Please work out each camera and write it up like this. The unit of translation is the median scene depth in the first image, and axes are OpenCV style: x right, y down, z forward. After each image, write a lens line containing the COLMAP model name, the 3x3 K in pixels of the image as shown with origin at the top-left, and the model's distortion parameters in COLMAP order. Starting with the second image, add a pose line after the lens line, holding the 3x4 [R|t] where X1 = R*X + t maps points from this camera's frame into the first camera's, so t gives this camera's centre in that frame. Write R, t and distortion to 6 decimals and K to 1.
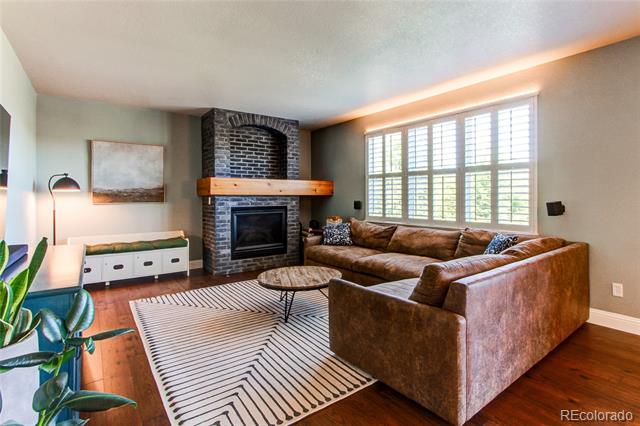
lens RADIAL K [[295.9, 0, 323.4], [0, 295.9, 198.8], [0, 0, 1]] dist [-0.003955, 0.001426]
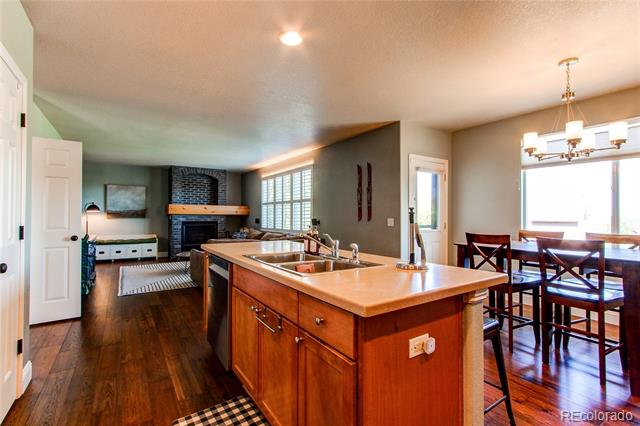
lens RADIAL K [[295.9, 0, 316.9], [0, 295.9, 214.5], [0, 0, 1]] dist [-0.003955, 0.001426]
pose [[0.996297, 0.007695, -0.085634, 0.640564], [-0.009020, 0.999845, -0.015093, 0.007890], [0.085504, 0.015810, 0.996212, -0.681862]]
